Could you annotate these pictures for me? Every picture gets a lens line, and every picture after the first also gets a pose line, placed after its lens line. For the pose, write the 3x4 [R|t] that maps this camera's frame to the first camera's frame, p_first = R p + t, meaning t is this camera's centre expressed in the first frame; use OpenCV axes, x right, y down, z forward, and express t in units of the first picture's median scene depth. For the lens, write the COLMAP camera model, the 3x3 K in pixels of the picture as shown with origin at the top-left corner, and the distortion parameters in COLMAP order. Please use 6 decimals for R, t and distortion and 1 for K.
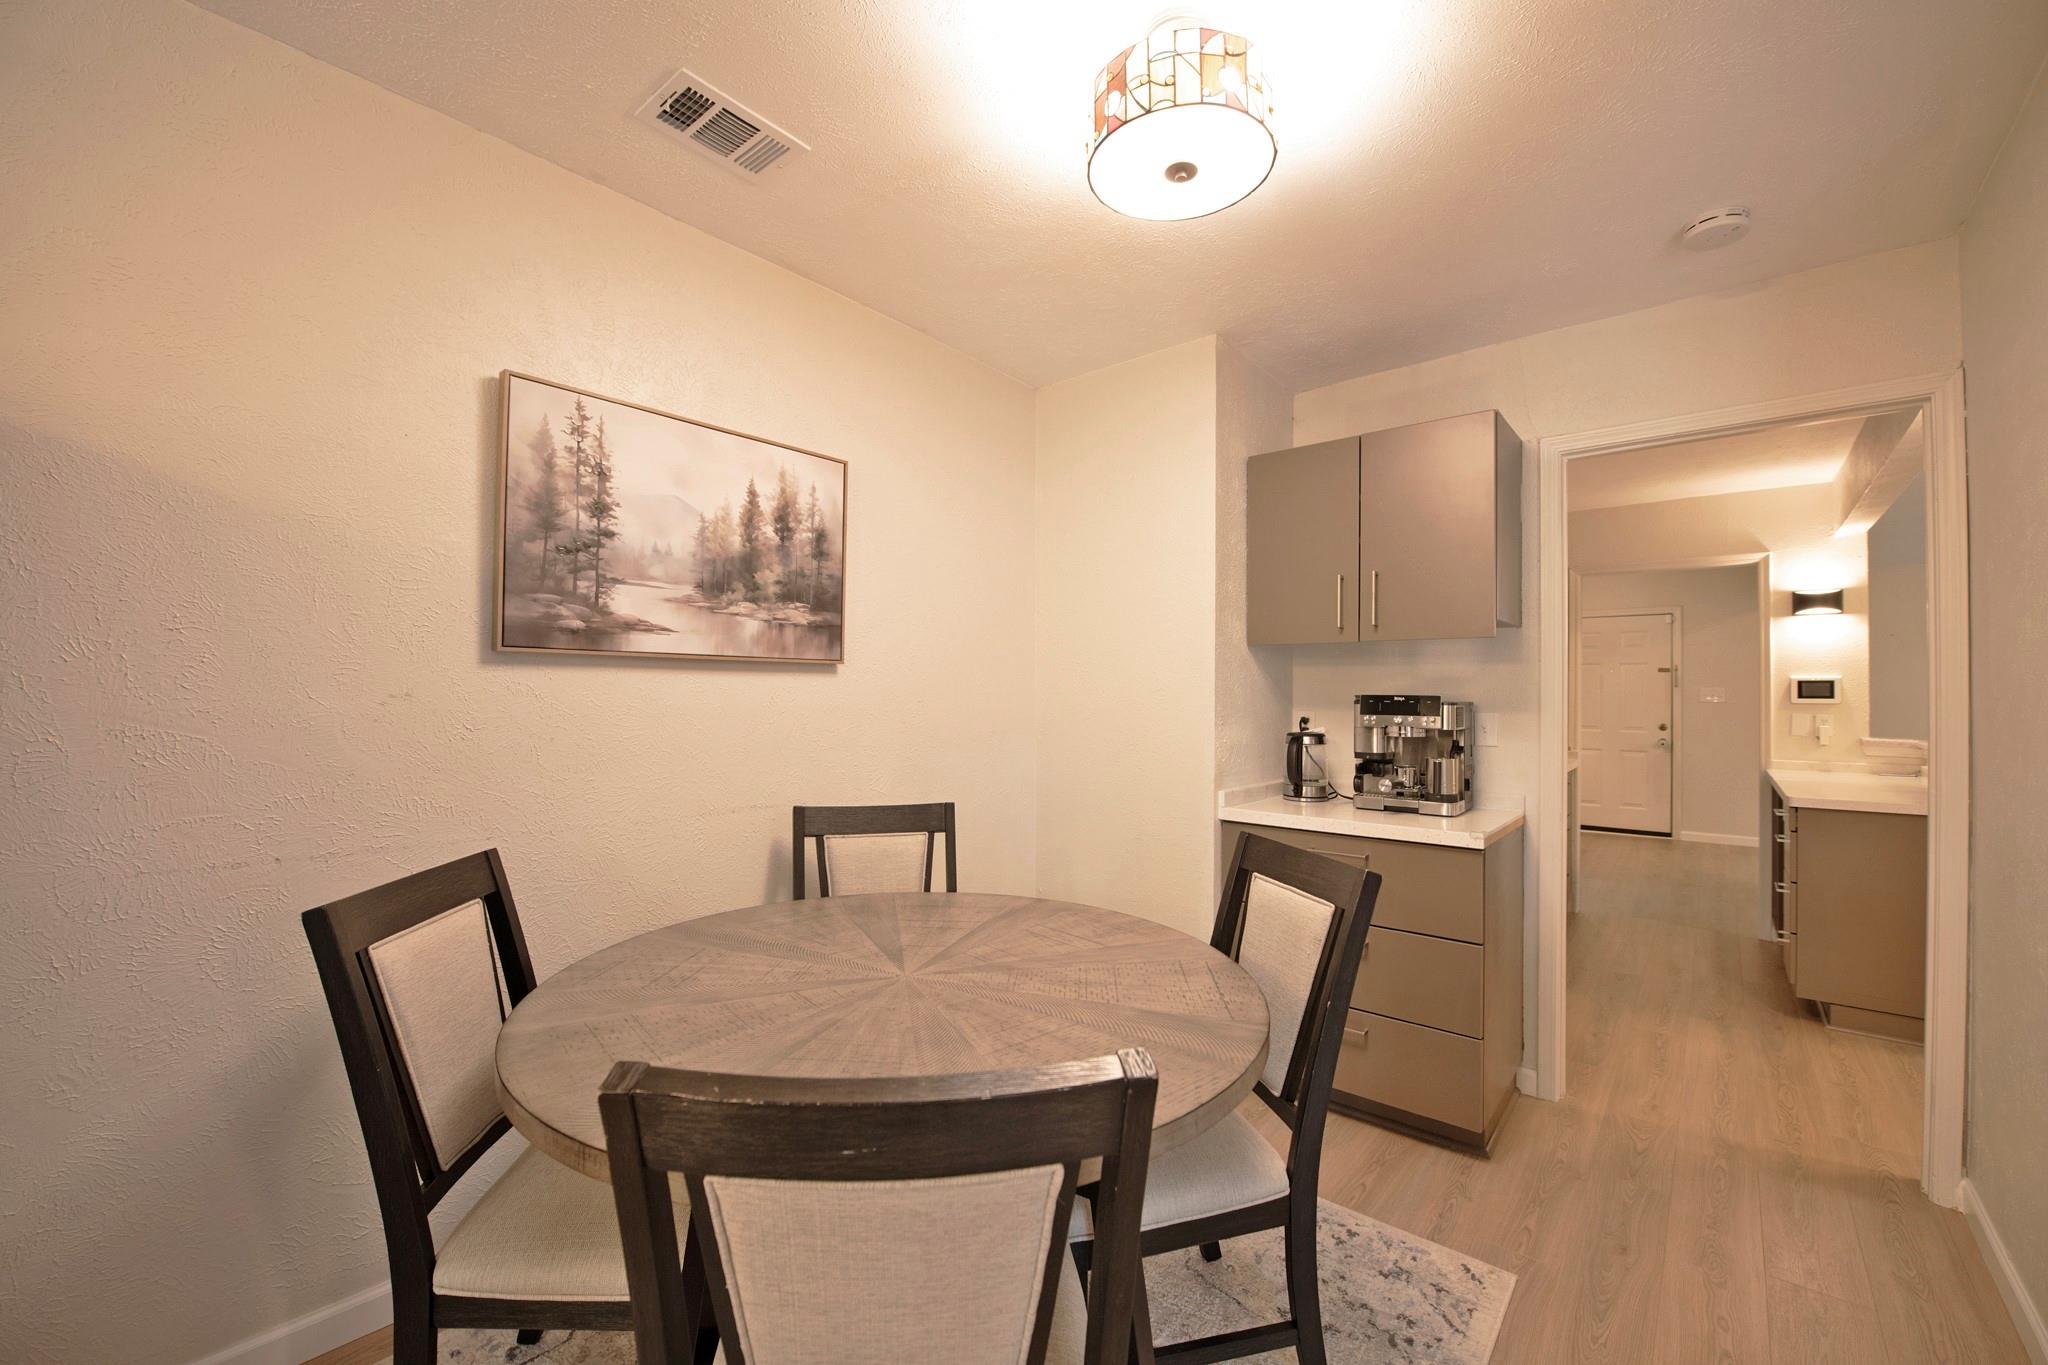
lens RADIAL K [[808.6, 0, 1024.0], [0, 808.6, 682.5], [0, 0, 1]] dist [-0.000228, -0.006739]
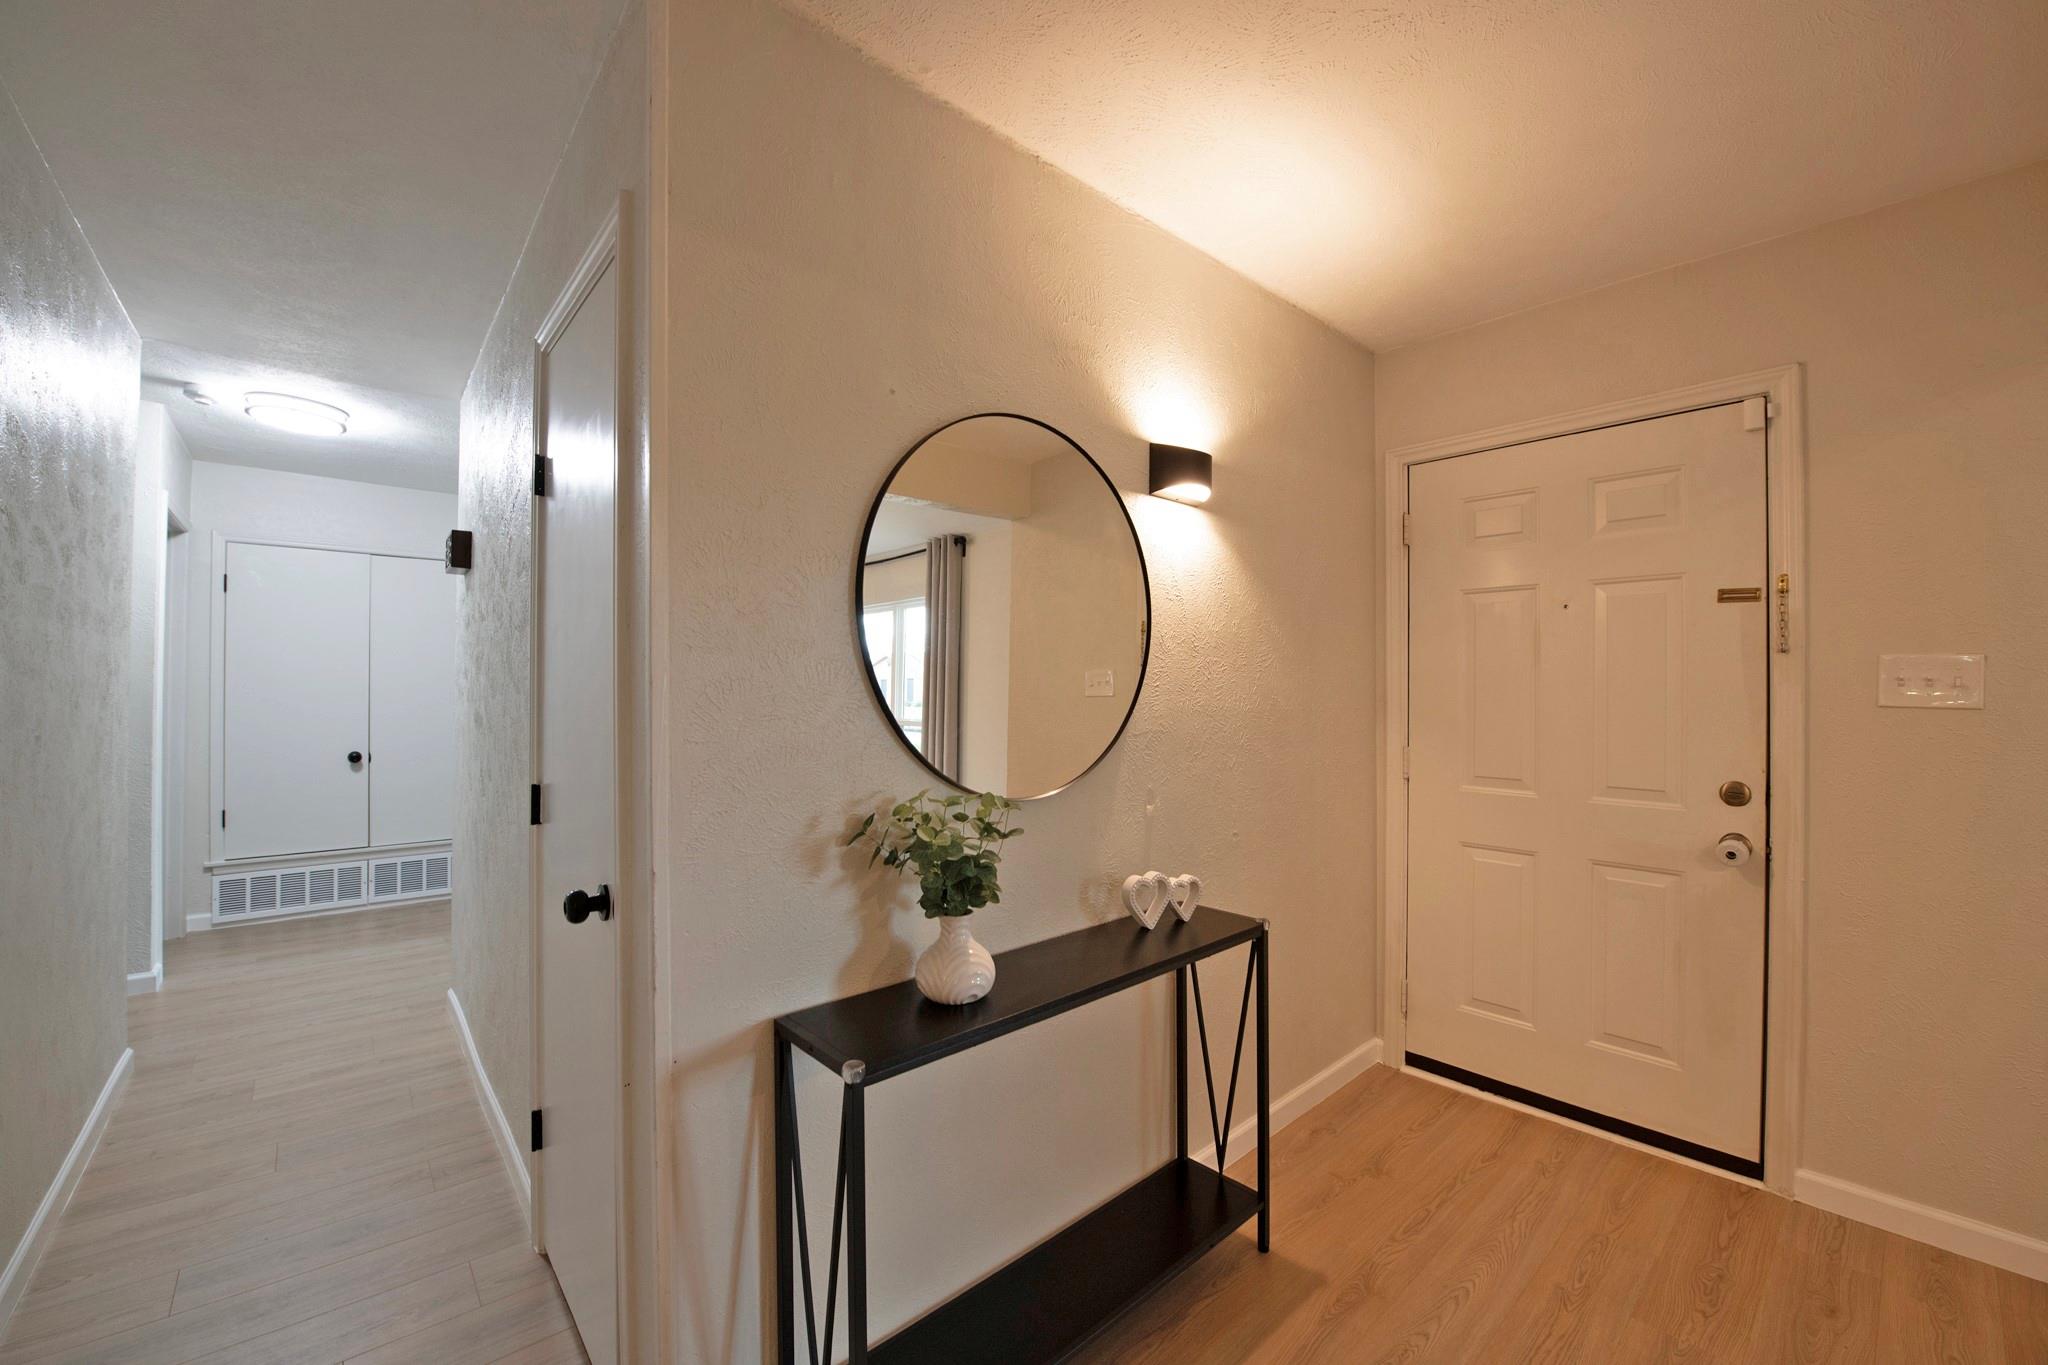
lens RADIAL K [[808.6, 0, 1024.0], [0, 808.6, 682.5], [0, 0, 1]] dist [-0.000228, -0.006739]
pose [[0.990369, -0.001687, -0.138442, 0.983118], [0.002241, 0.999990, 0.003844, 0.023533], [0.138435, -0.004117, 0.990363, 1.150933]]
